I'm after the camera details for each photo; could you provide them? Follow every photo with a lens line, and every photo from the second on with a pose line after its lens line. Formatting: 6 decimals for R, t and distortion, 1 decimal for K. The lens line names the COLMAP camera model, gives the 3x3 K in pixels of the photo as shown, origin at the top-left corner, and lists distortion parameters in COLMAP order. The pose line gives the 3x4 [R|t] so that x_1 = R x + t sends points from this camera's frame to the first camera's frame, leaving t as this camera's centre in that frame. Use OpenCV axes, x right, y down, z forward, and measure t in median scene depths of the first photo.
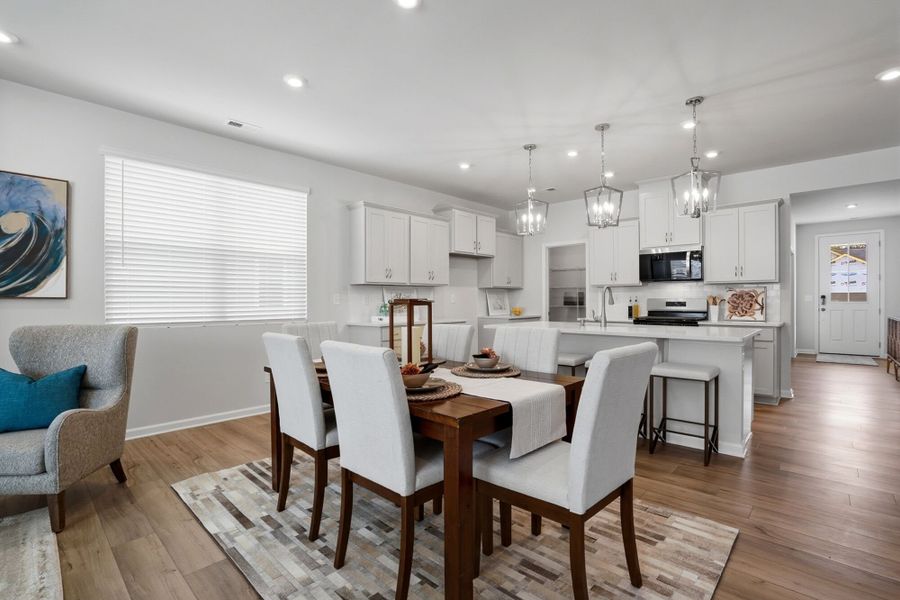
lens RADIAL K [[425.2, 0, 451.8], [0, 425.2, 299.9], [0, 0, 1]] dist [-0.055211, 0.017472]
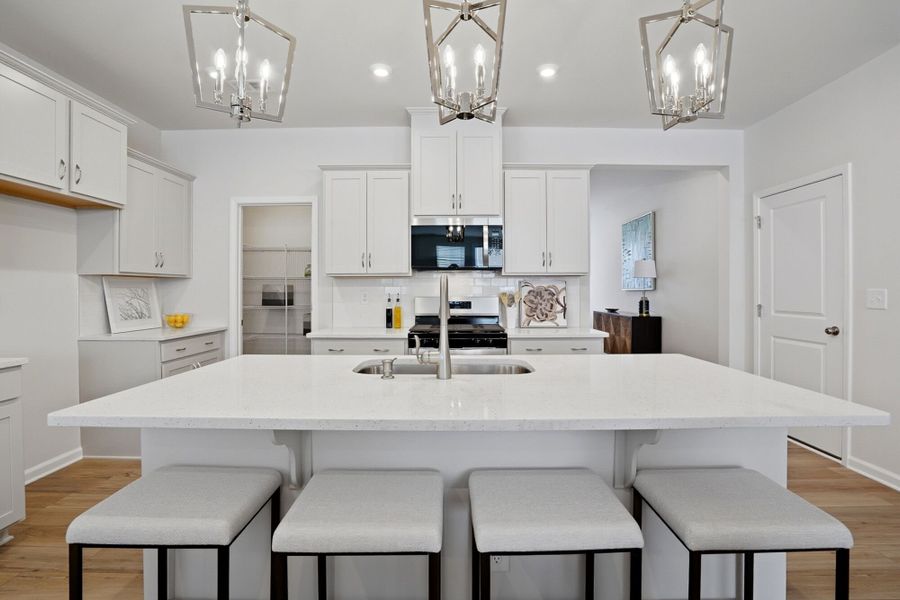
lens RADIAL K [[425.2, 0, 449.3], [0, 425.2, 288.9], [0, 0, 1]] dist [-0.055211, 0.017472]
pose [[0.739438, 0.005881, 0.673199, 0.078910], [-0.000126, 0.999963, -0.008597, -0.011243], [-0.673225, 0.006272, 0.739412, 0.565318]]
